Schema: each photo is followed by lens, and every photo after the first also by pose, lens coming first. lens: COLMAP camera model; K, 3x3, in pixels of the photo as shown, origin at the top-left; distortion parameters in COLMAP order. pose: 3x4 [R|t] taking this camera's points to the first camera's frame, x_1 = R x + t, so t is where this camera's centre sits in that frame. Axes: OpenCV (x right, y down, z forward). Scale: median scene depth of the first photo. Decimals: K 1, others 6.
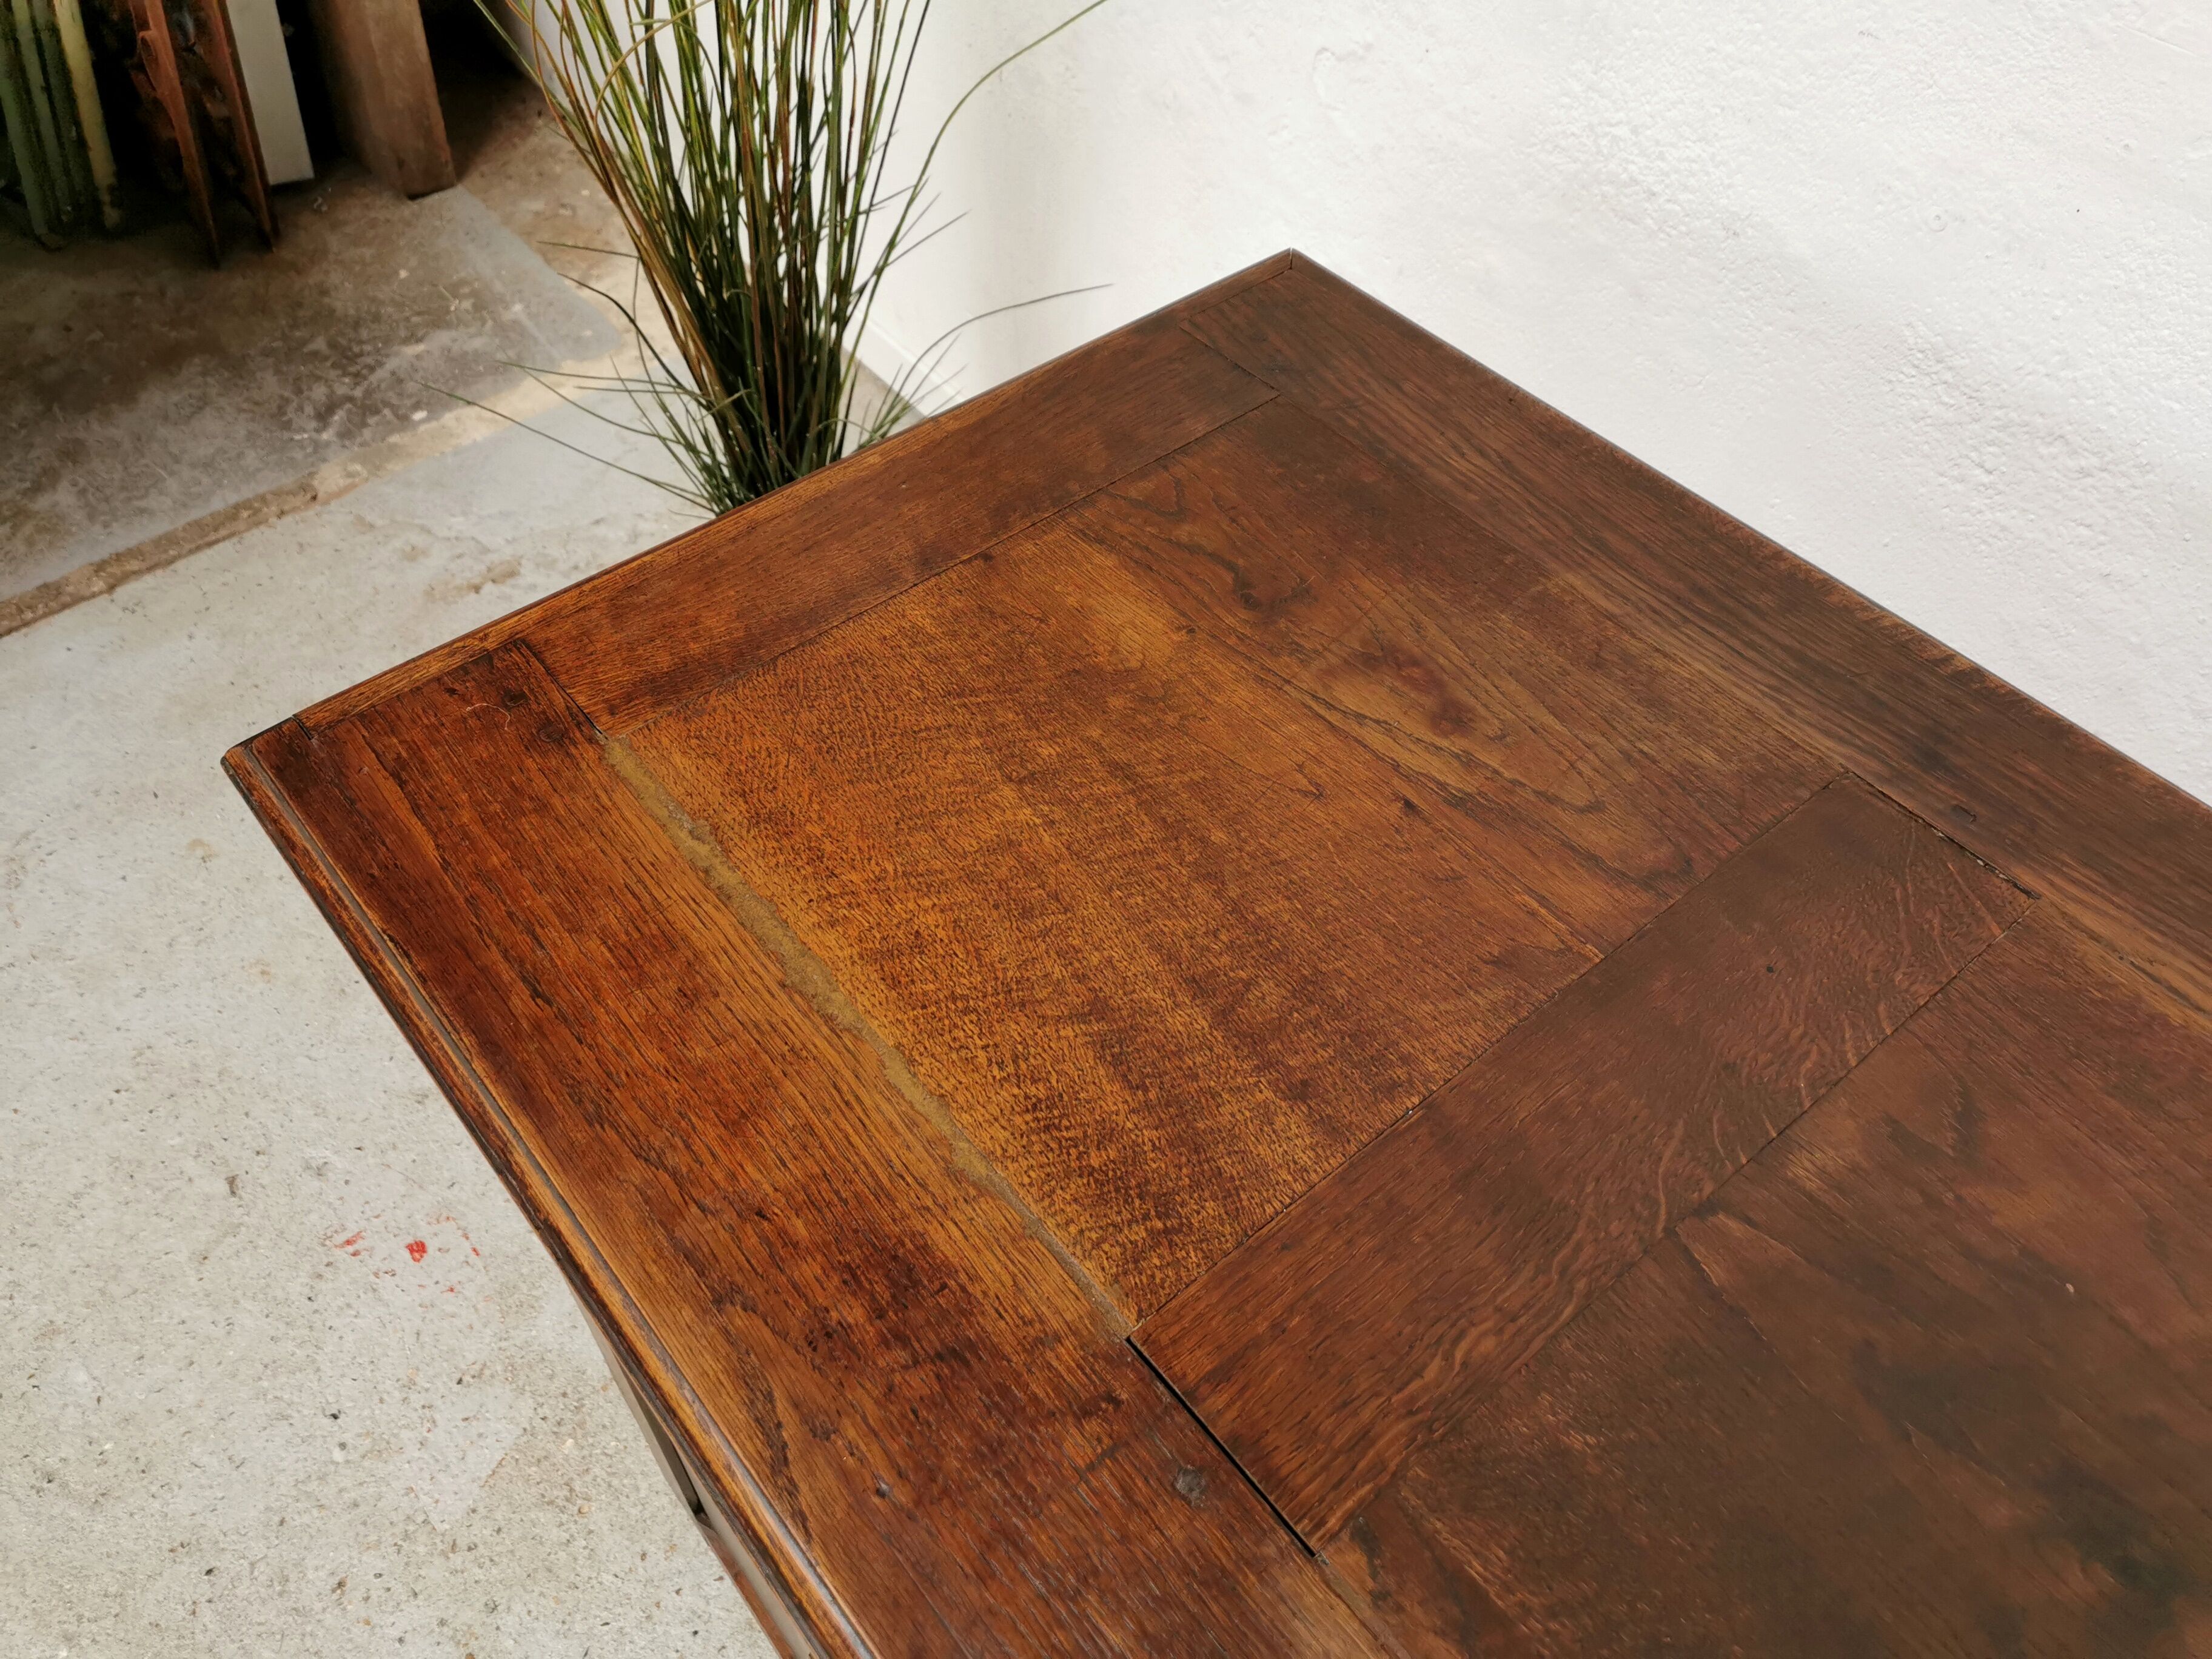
lens RADIAL K [[1711.2, 0, 1107.0], [0, 1711.2, 829.0], [0, 0, 1]] dist [0.056419, -0.055162]
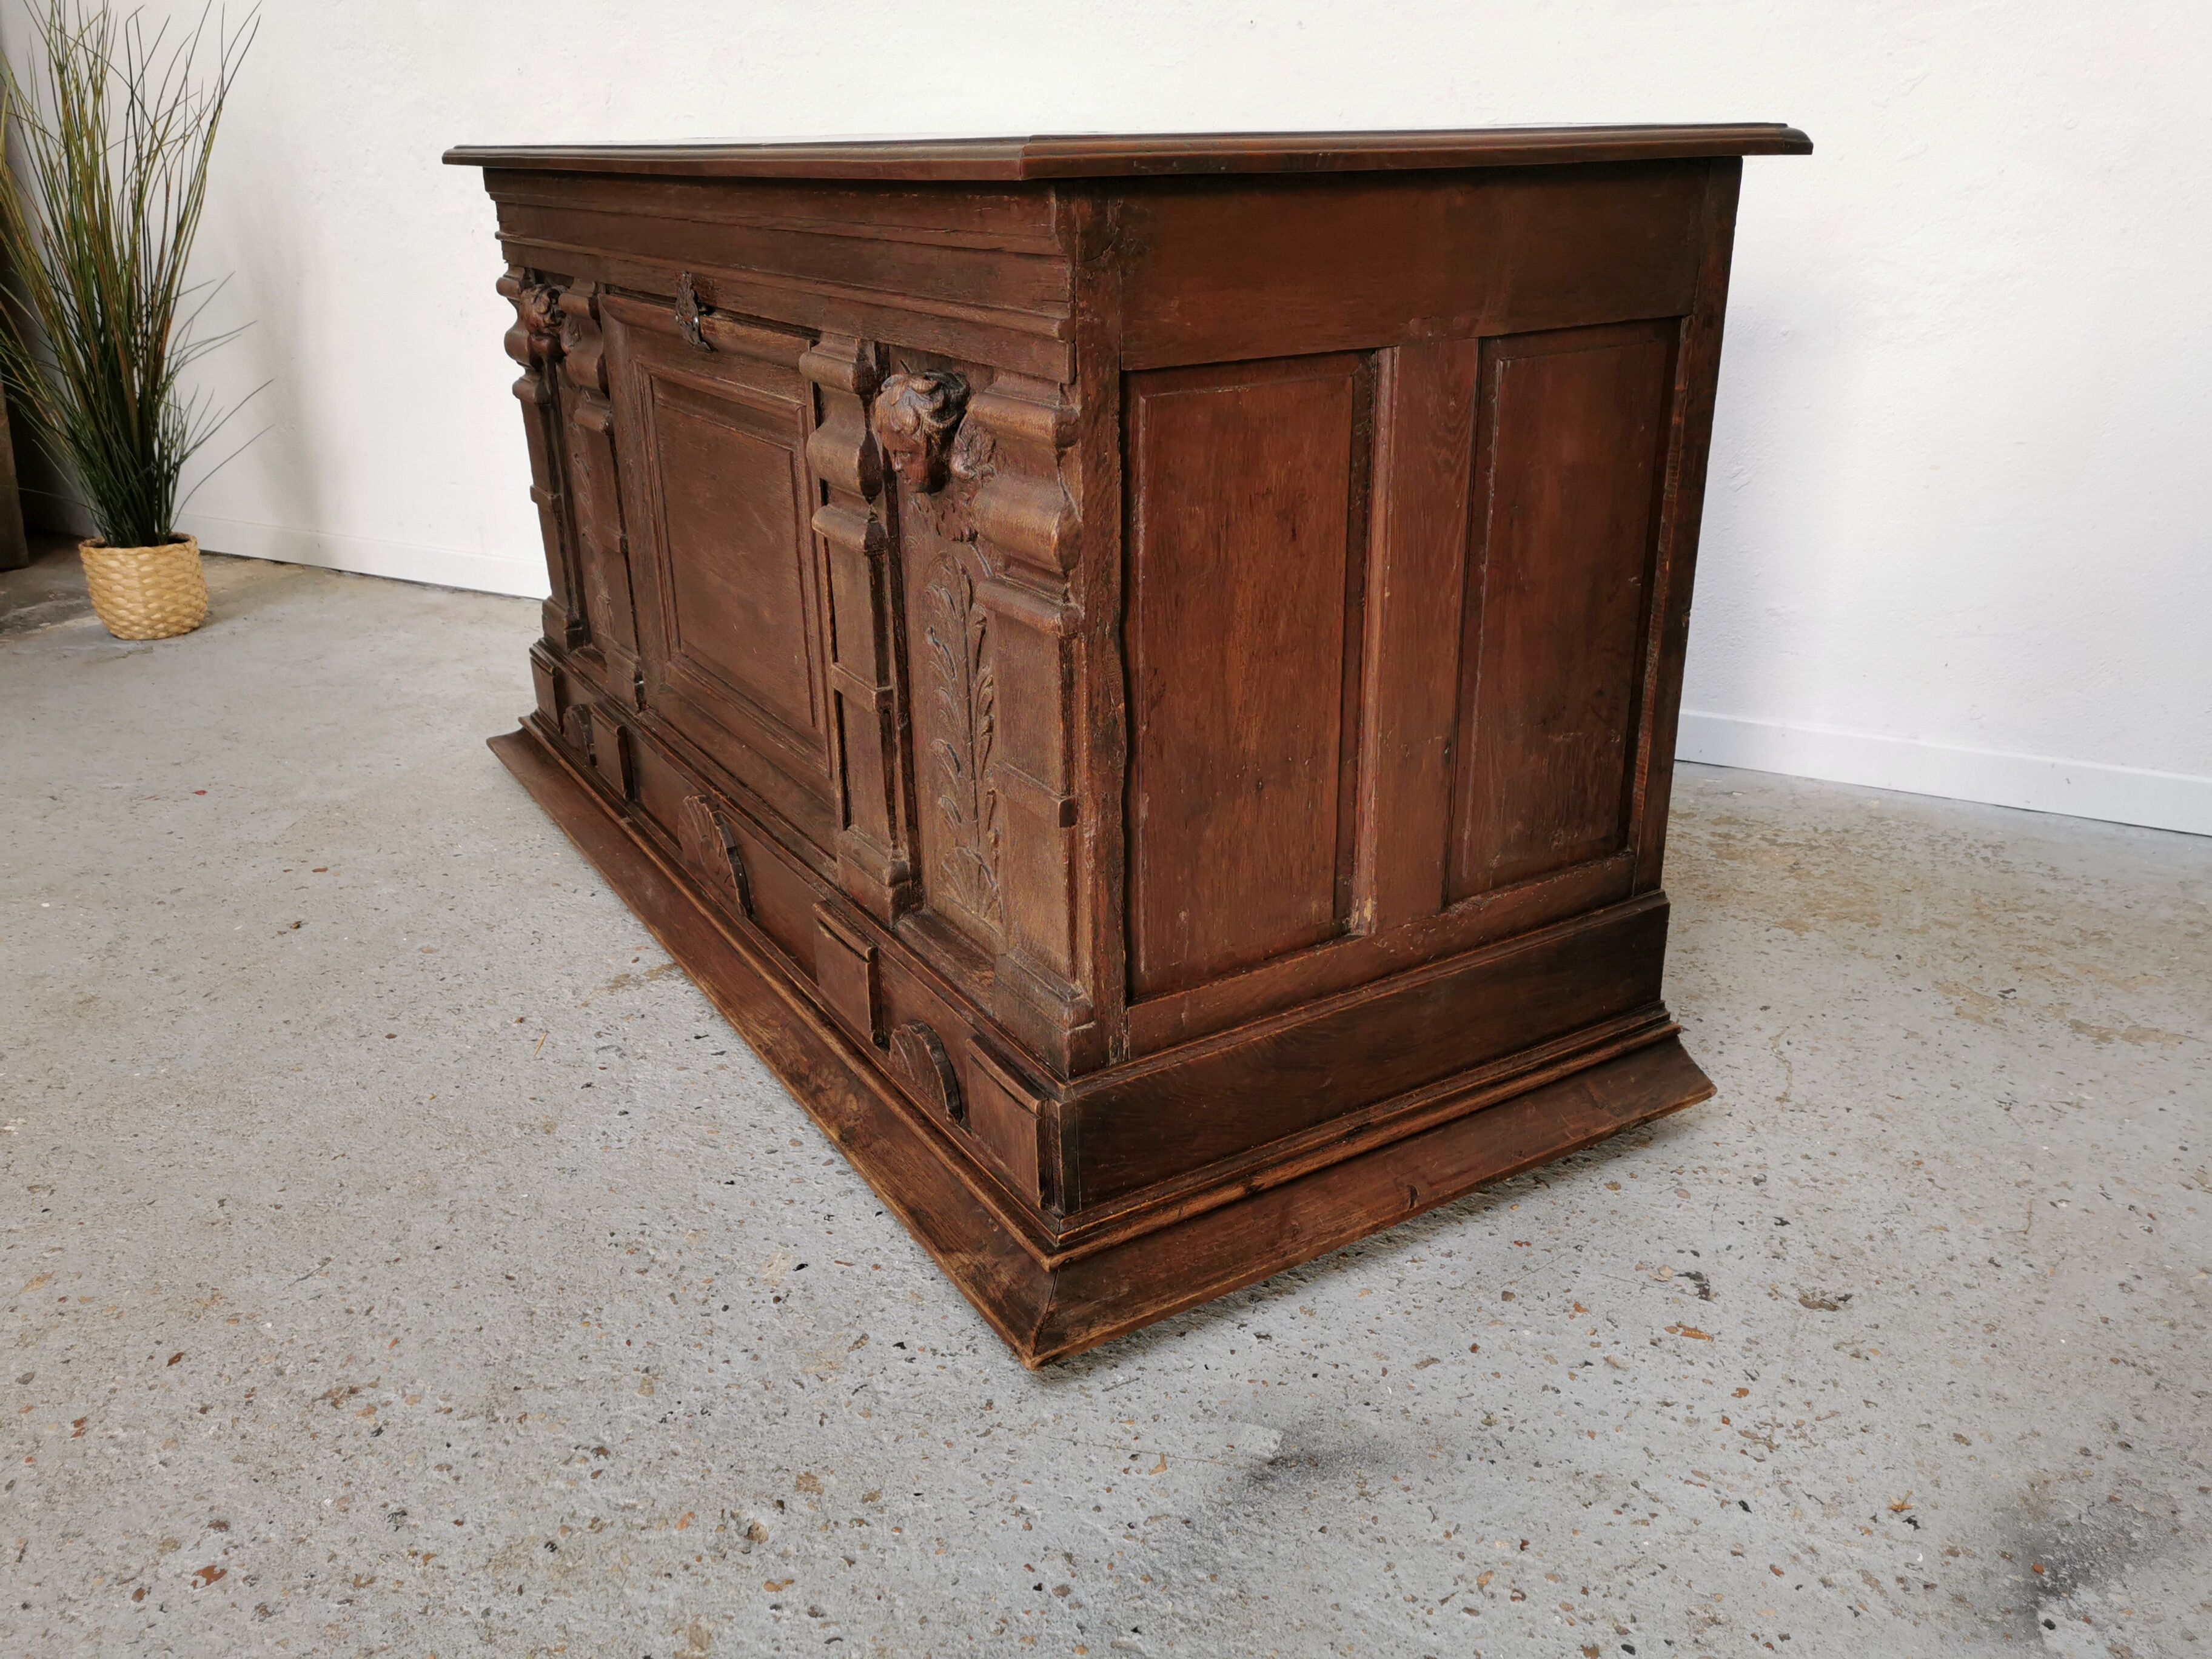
lens RADIAL K [[1711.2, 0, 1115.3], [0, 1711.2, 825.0], [0, 0, 1]] dist [0.056419, -0.055162]
pose [[0.912912, -0.152323, 0.378668, -0.318001], [0.316633, 0.849734, -0.421540, 1.566990], [-0.257557, 0.504728, 0.823962, -0.640860]]
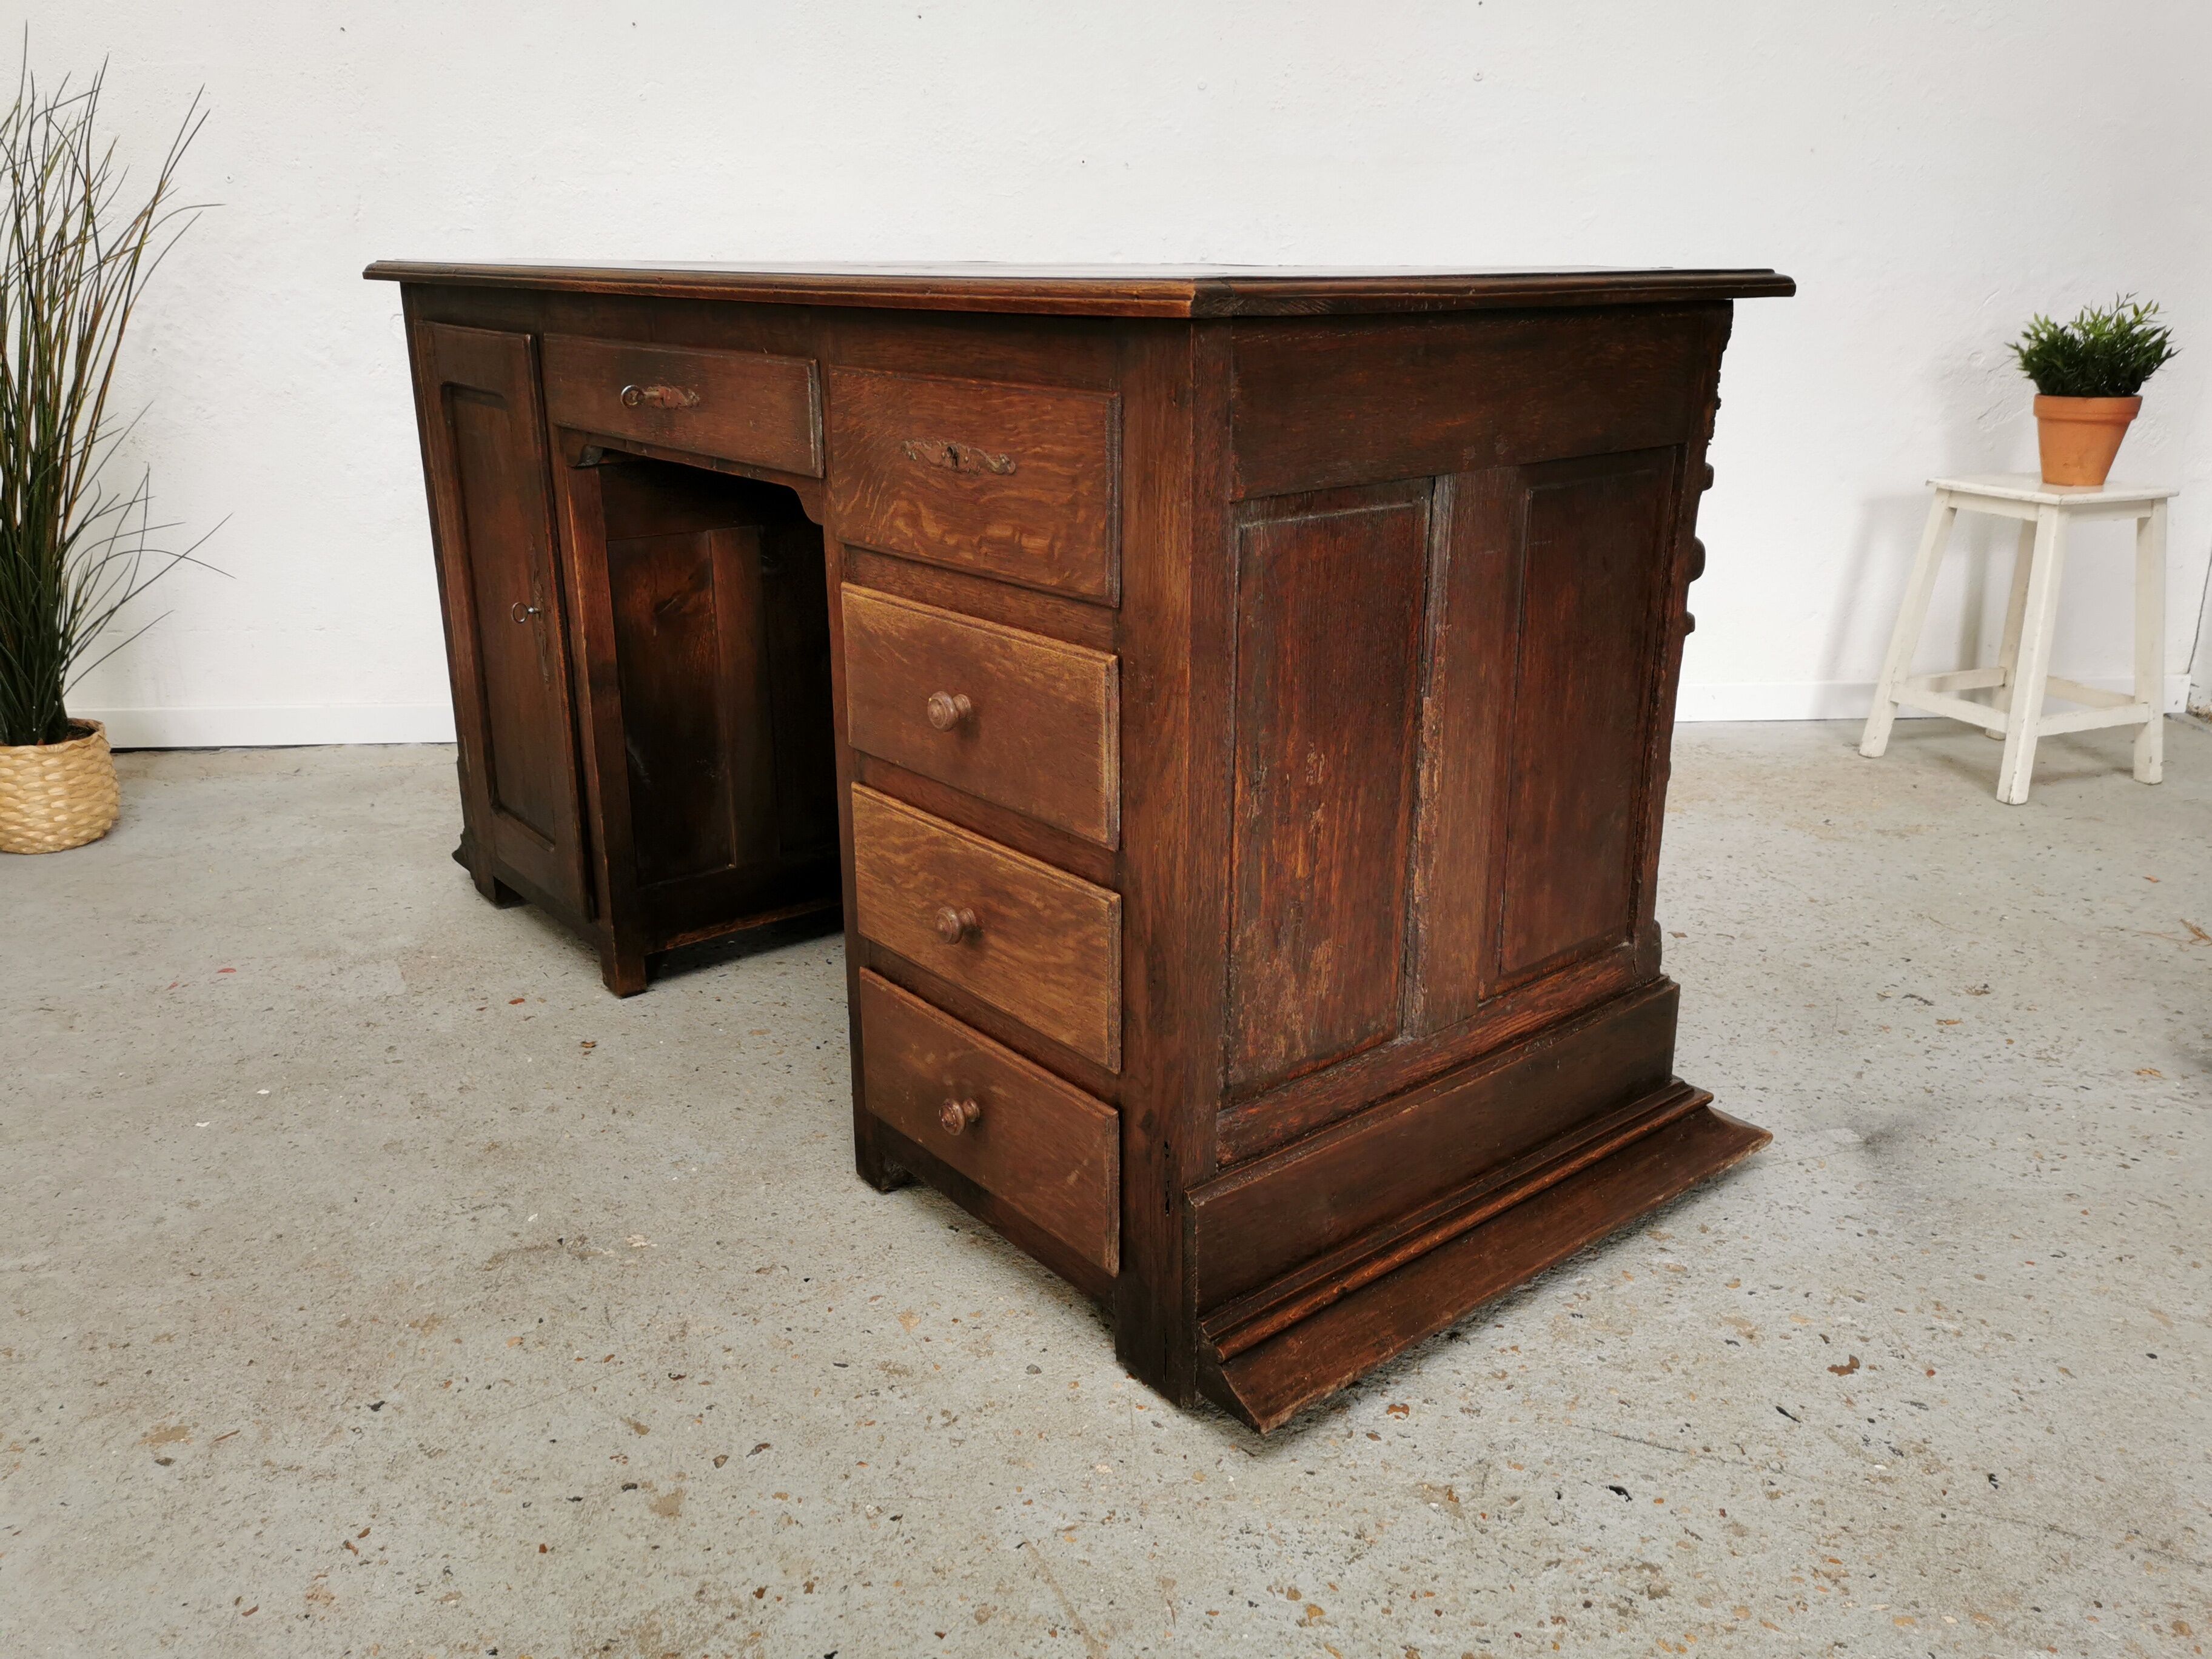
lens RADIAL K [[1711.2, 0, 1111.5], [0, 1711.2, 826.1], [0, 0, 1]] dist [0.056419, -0.055162]
pose [[0.579248, -0.258949, 0.772927, -1.366999], [0.628222, 0.746026, -0.220867, 1.205883], [-0.519430, 0.613507, 0.594812, -0.366317]]
